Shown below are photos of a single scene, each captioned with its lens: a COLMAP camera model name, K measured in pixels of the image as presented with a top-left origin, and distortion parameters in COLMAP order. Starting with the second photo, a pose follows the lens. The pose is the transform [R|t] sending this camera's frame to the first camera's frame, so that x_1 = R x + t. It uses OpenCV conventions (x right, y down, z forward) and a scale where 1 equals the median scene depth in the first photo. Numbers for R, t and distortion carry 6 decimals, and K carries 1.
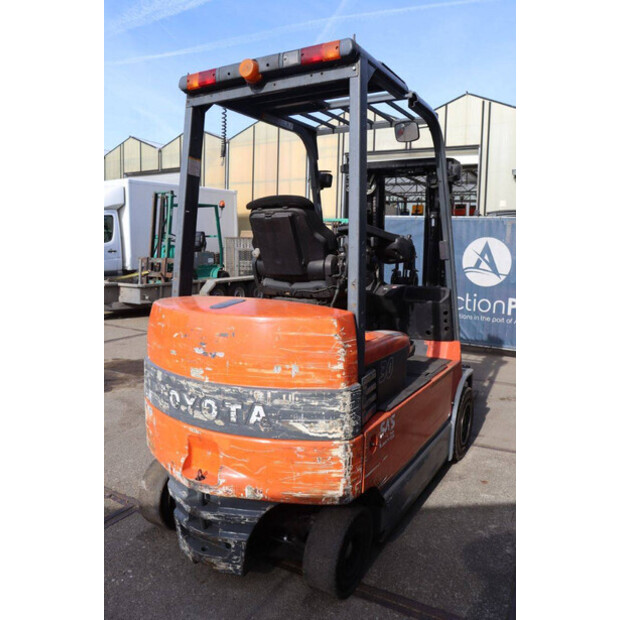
lens RADIAL K [[510.2, 0, 310.0], [0, 510.2, 310.0], [0, 0, 1]] dist [-0.169232, 0.140466]
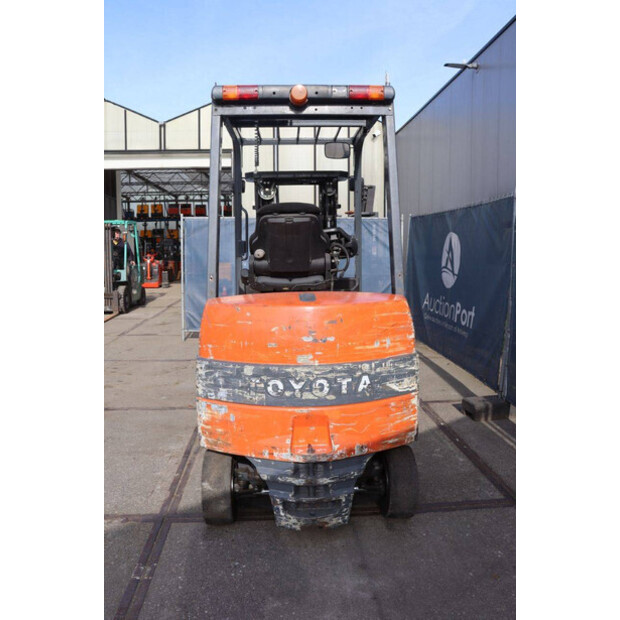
lens RADIAL K [[510.2, 0, 310.0], [0, 510.2, 310.0], [0, 0, 1]] dist [-0.169232, 0.140466]
pose [[0.834102, -0.089195, 0.544351, -0.847155], [0.087944, 0.995721, 0.028399, -0.016875], [-0.544554, 0.024185, 0.838377, 0.030846]]
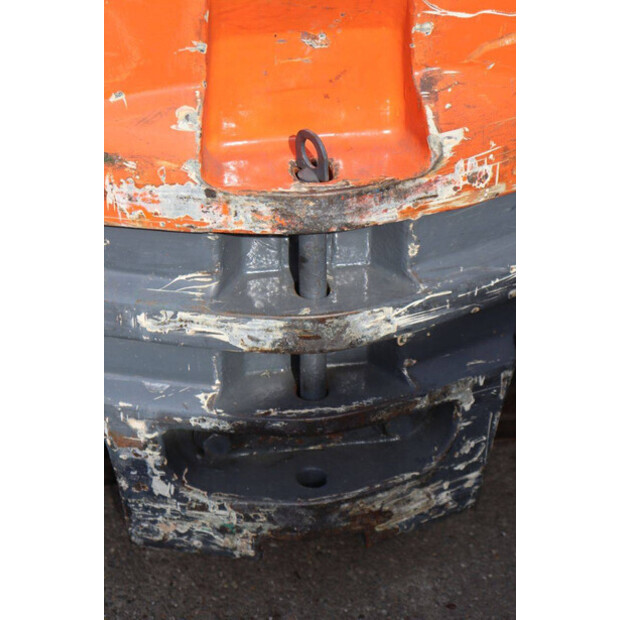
lens RADIAL K [[1497.5, 0, 310.7], [0, 1497.5, 335.8], [0, 0, 1]] dist [0.379562, -0.265427]
pose [[0.752186, -0.342160, 0.563155, -0.618580], [0.081996, 0.896581, 0.435223, 0.129973], [-0.653830, -0.281192, 0.702451, 0.558834]]
